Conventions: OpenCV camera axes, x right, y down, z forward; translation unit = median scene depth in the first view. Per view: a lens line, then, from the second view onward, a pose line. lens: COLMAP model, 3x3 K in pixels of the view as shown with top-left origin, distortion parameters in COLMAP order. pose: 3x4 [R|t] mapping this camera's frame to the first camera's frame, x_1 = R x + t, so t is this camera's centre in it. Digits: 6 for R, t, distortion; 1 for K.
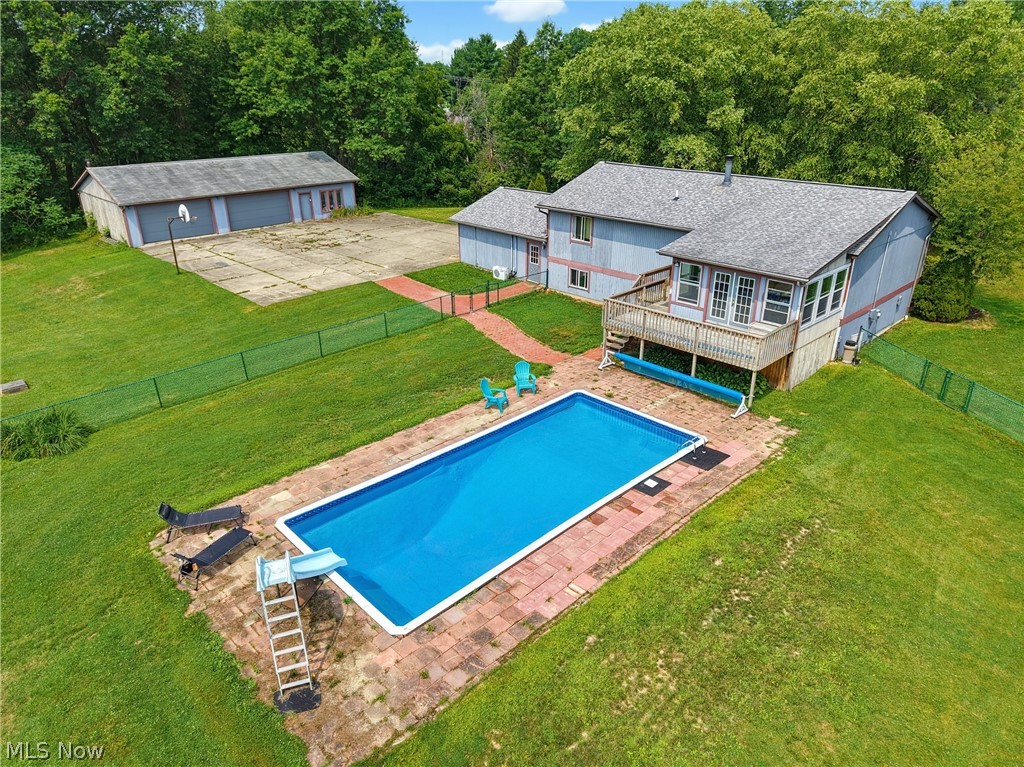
lens RADIAL K [[686.9, 0, 509.2], [0, 686.9, 381.4], [0, 0, 1]] dist [0.028480, -0.050275]
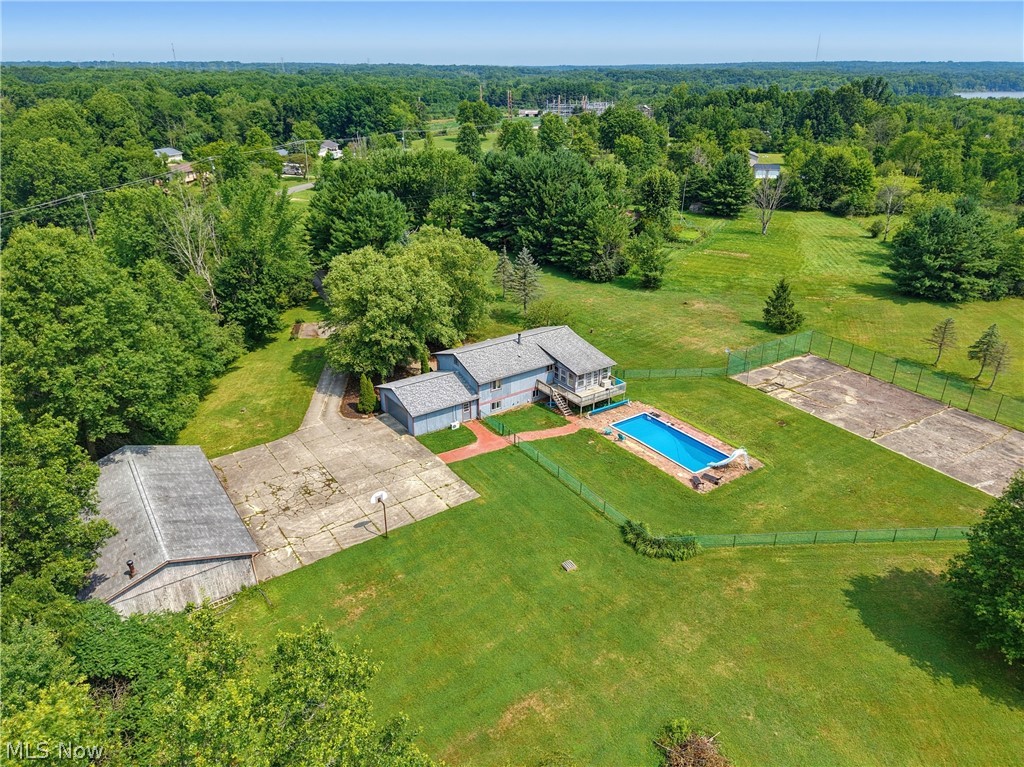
lens RADIAL K [[686.9, 0, 509.2], [0, 686.9, 381.4], [0, 0, 1]] dist [0.028480, -0.050275]
pose [[0.151286, -0.404055, 0.902138, -1.772039], [0.387499, 0.863837, 0.321917, -0.879414], [-0.909372, 0.300876, 0.287258, 0.337166]]
